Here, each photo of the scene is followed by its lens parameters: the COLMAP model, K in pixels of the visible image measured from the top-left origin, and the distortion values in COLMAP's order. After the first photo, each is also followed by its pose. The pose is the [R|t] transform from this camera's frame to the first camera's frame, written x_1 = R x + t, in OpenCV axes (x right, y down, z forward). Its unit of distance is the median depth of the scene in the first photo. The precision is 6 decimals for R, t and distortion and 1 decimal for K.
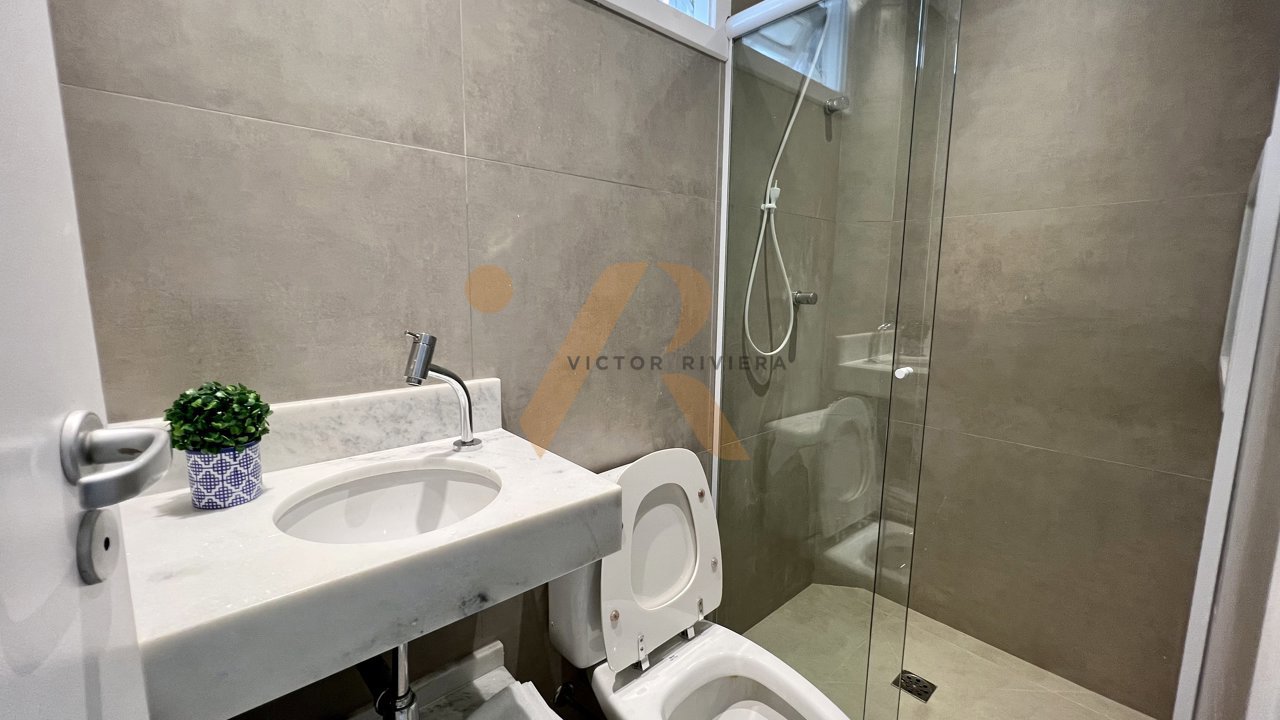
lens RADIAL K [[511.2, 0, 639.4], [0, 511.2, 353.4], [0, 0, 1]] dist [-0.001672, 0.000409]
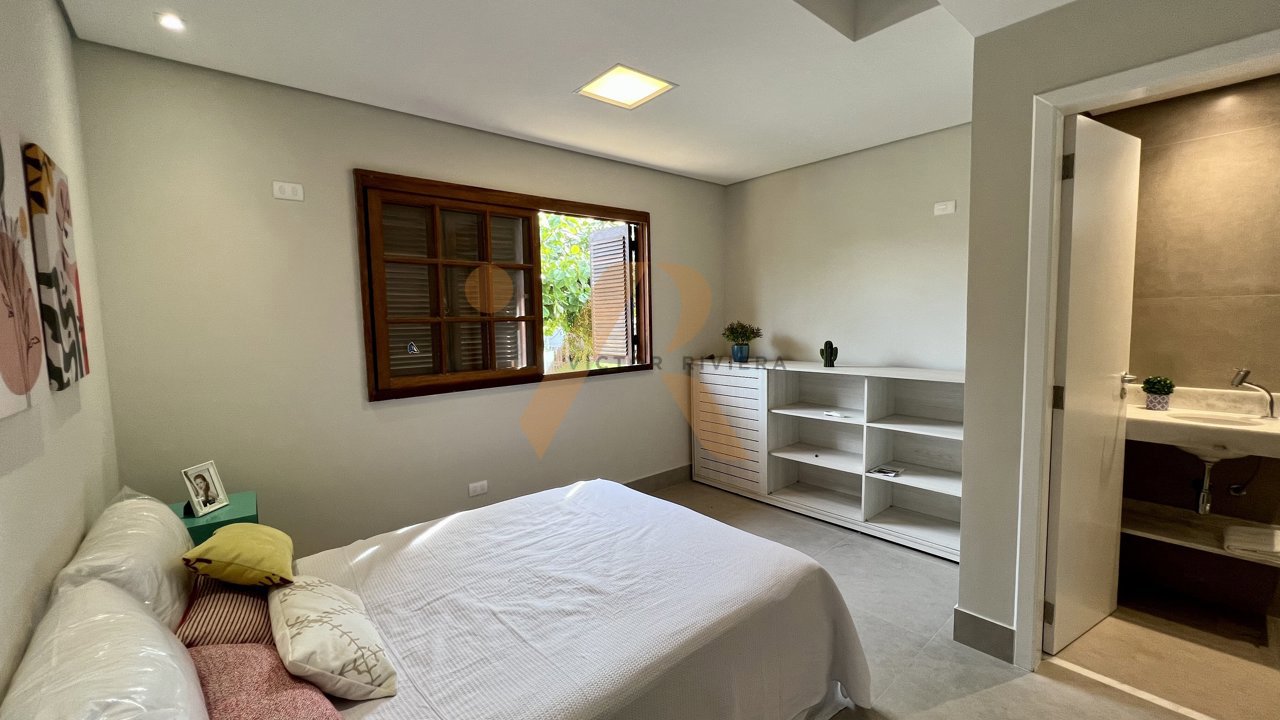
lens RADIAL K [[511.2, 0, 634.9], [0, 511.2, 362.5], [0, 0, 1]] dist [-0.001672, 0.000409]
pose [[-0.022289, 0.073345, -0.997057, 2.779625], [-0.113179, 0.990709, 0.075408, 0.106340], [0.993325, 0.114527, -0.013781, -2.580372]]
